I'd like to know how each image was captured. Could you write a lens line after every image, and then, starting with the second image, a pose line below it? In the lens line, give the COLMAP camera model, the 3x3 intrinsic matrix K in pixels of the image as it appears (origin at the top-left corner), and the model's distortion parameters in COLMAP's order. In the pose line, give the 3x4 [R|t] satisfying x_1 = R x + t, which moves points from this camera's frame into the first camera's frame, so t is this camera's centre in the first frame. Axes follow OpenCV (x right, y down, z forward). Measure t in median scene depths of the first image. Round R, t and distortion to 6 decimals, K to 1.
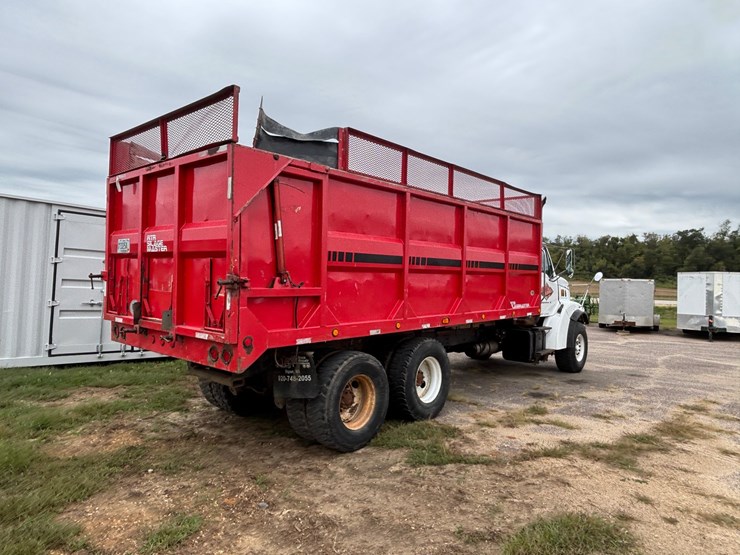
lens RADIAL K [[480.1, 0, 370.0], [0, 480.1, 277.5], [0, 0, 1]] dist [0.029046, -0.043112]
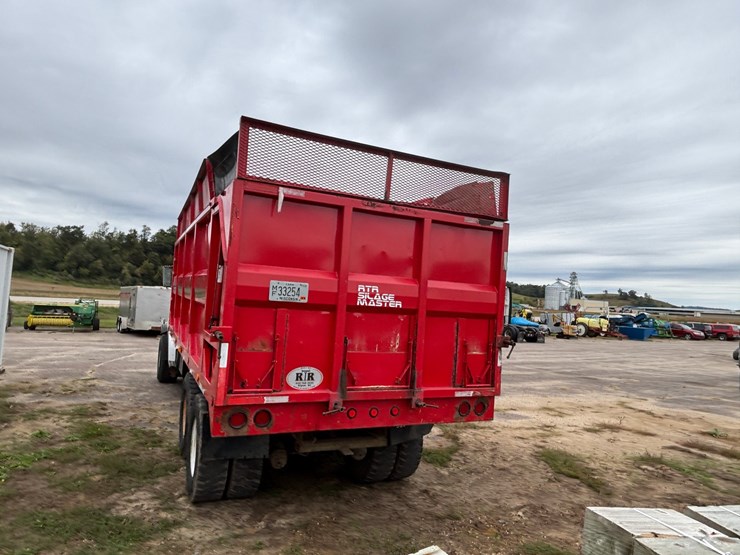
lens RADIAL K [[480.1, 0, 370.0], [0, 480.1, 277.5], [0, 0, 1]] dist [0.029046, -0.043112]
pose [[0.399987, 0.041272, 0.915591, -1.093865], [-0.052627, 0.998372, -0.022012, -0.076061], [-0.915009, -0.039381, 0.401508, 0.608655]]
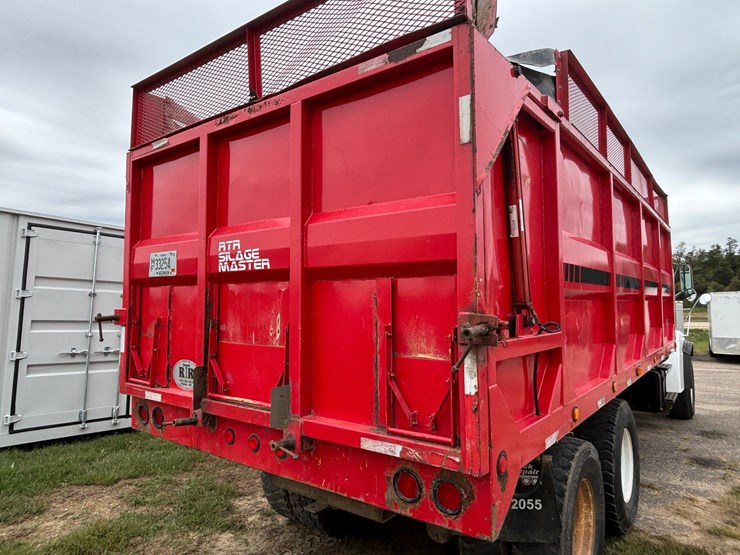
lens RADIAL K [[479.8, 0, 364.9], [0, 479.8, 272.8], [0, 0, 1]] dist [0.036411, -0.042431]
pose [[0.998050, -0.020565, 0.058932, -0.303962], [0.024471, 0.997497, -0.066346, -0.011387], [-0.057421, 0.067659, 0.996055, 0.416377]]
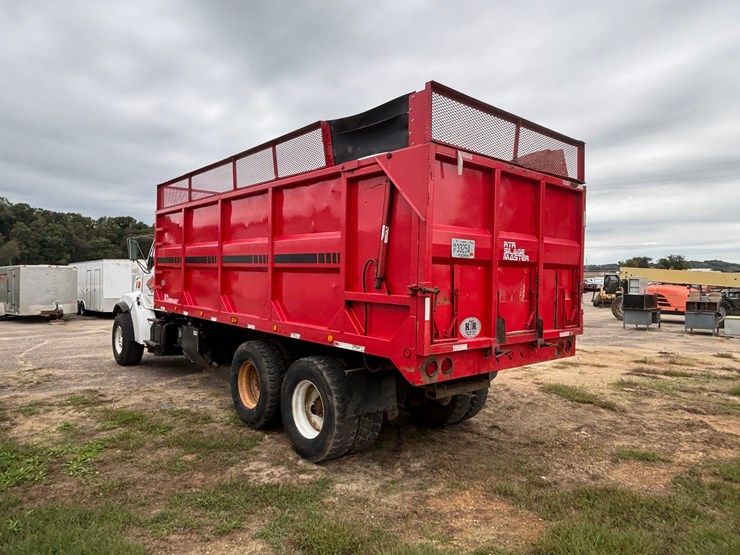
lens RADIAL K [[479.8, 0, 364.9], [0, 479.8, 272.8], [0, 0, 1]] dist [0.036411, -0.042431]
pose [[0.149435, -0.019753, 0.988574, -1.268235], [-0.012229, 0.999687, 0.021823, -0.041641], [-0.988696, -0.015351, 0.149147, 1.031531]]
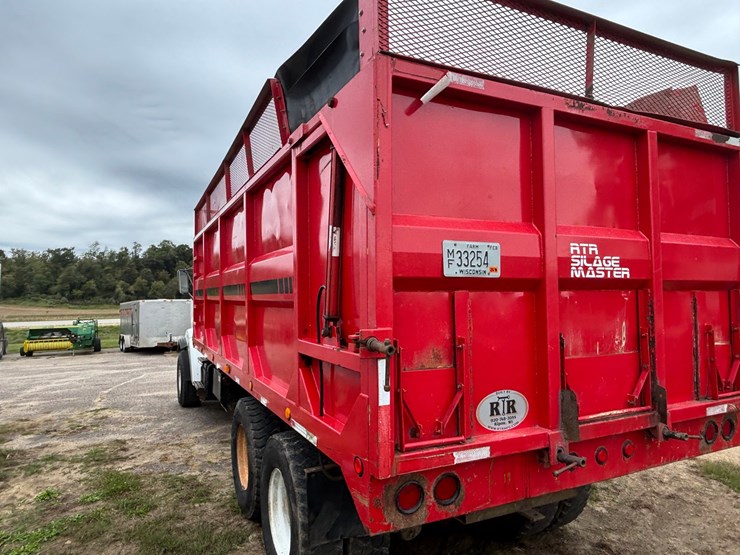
lens RADIAL K [[482.0, 0, 364.5], [0, 482.0, 277.3], [0, 0, 1]] dist [0.019351, -0.029189]
pose [[0.401056, 0.010886, 0.915989, -0.896813], [0.023585, 0.999475, -0.022204, -0.043778], [-0.915750, 0.030508, 0.400588, 0.916998]]
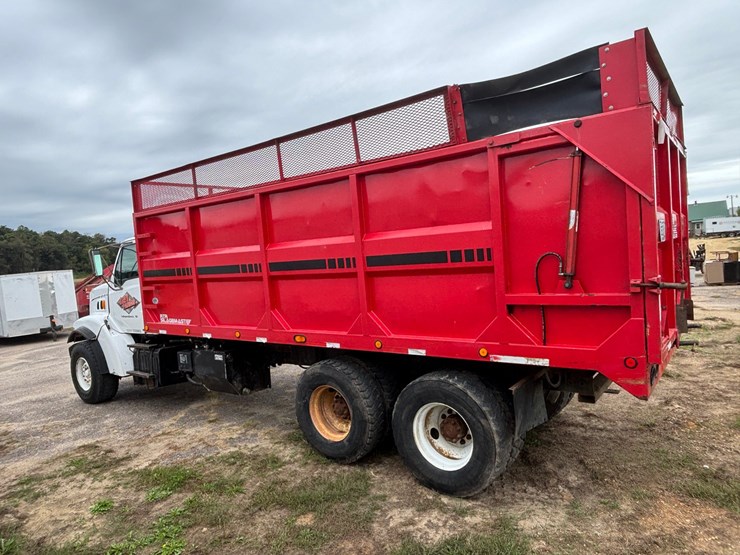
lens RADIAL K [[479.3, 0, 370.0], [0, 479.3, 277.5], [0, 0, 1]] dist [0.018597, -0.021728]
pose [[-0.063646, -0.072101, 0.995365, -1.119101], [0.078480, 0.993936, 0.077016, -0.082726], [-0.994882, 0.083018, -0.057602, 1.418776]]
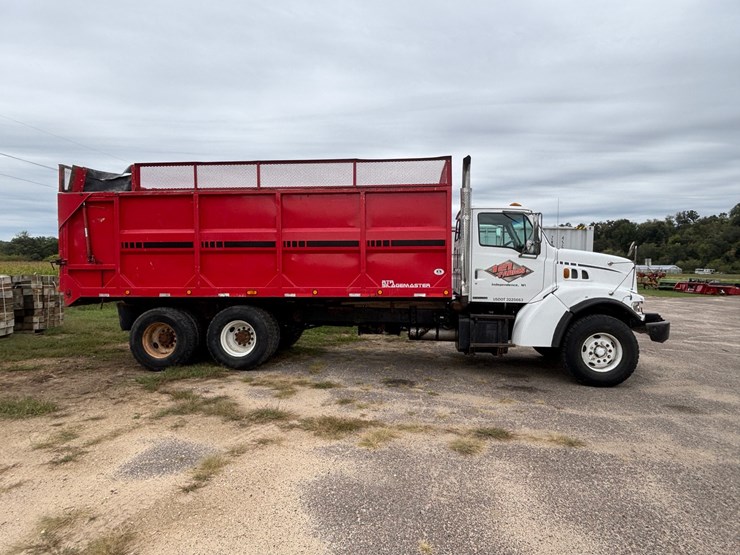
lens RADIAL K [[465.3, 0, 370.9], [0, 465.3, 288.0], [0, 0, 1]] dist [0.000965, -0.039547]
pose [[0.600991, 0.011285, -0.799176, 1.525434], [0.011471, 0.999676, 0.022742, 0.066802], [0.799174, -0.022835, 0.600666, 0.646293]]
